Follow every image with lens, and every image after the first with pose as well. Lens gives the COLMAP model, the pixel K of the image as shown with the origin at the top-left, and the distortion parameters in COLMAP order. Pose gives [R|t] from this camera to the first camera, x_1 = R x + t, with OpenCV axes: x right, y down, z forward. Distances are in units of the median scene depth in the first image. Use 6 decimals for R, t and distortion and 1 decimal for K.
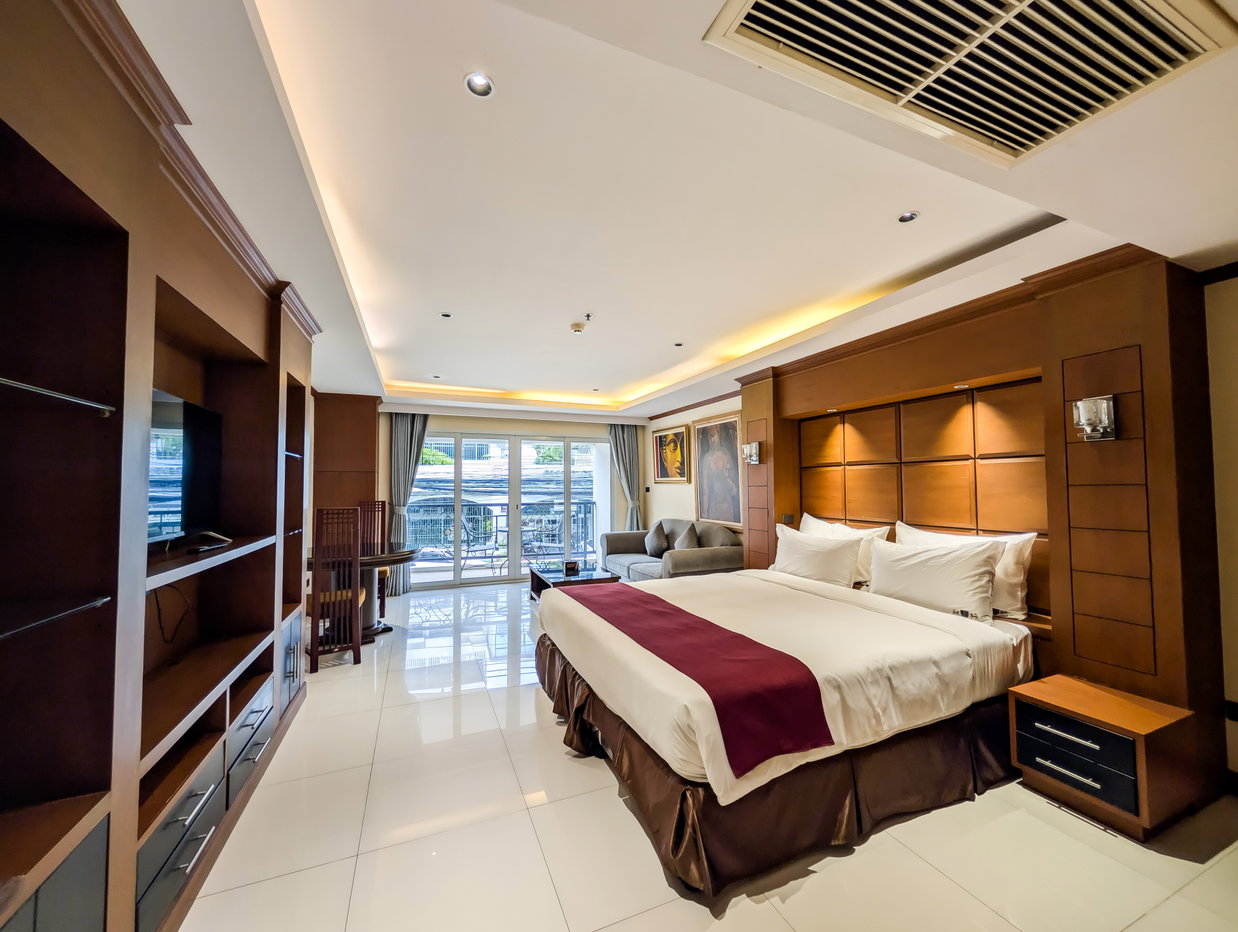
lens RADIAL K [[481.2, 0, 622.4], [0, 481.2, 470.4], [0, 0, 1]] dist [0.002125, -0.000570]
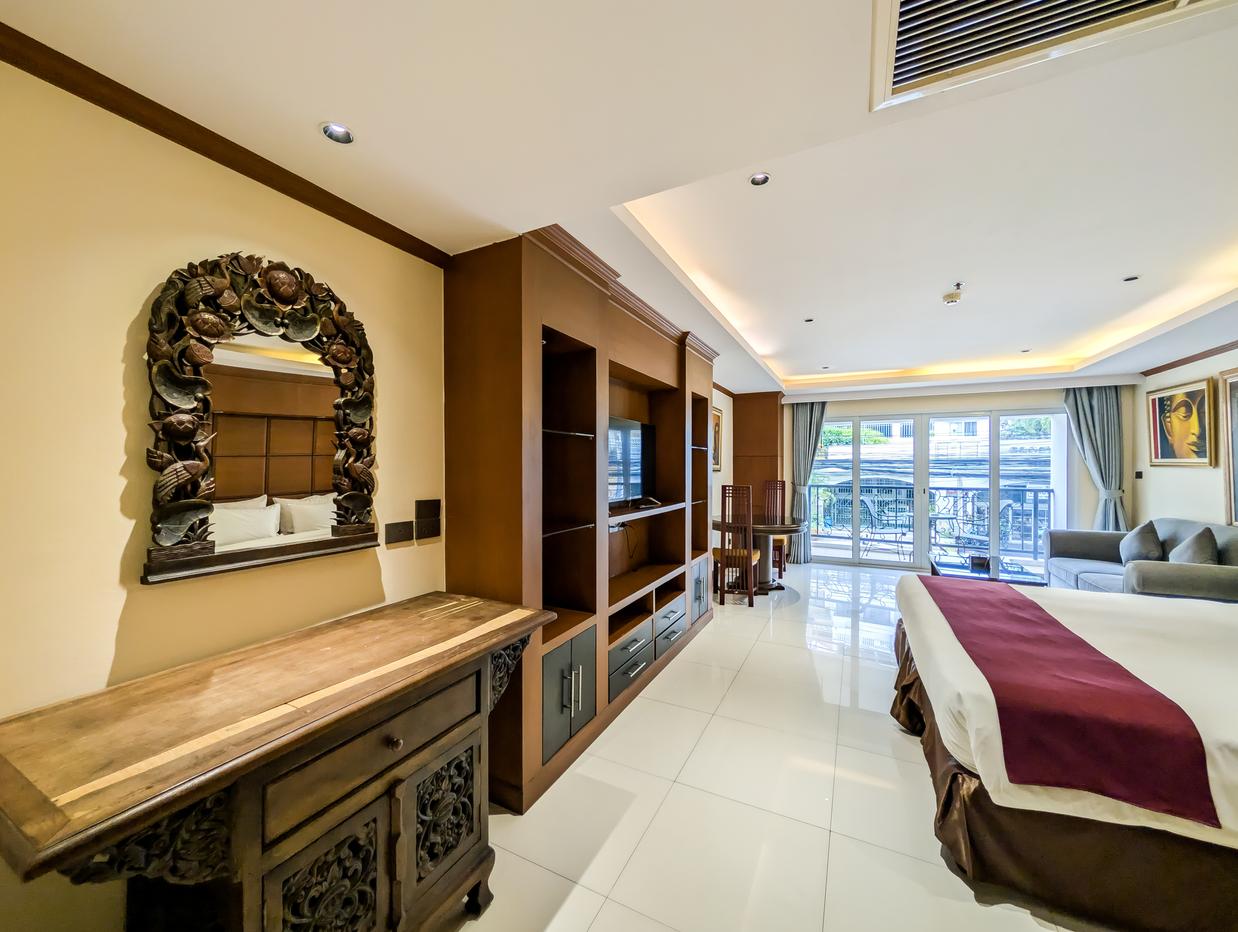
lens RADIAL K [[481.2, 0, 611.4], [0, 481.2, 469.6], [0, 0, 1]] dist [0.002125, -0.000570]
pose [[0.632436, 0.010977, -0.774535, 0.190790], [0.021586, 0.999262, 0.031788, -0.012932], [0.774312, -0.036823, 0.631732, -0.081702]]
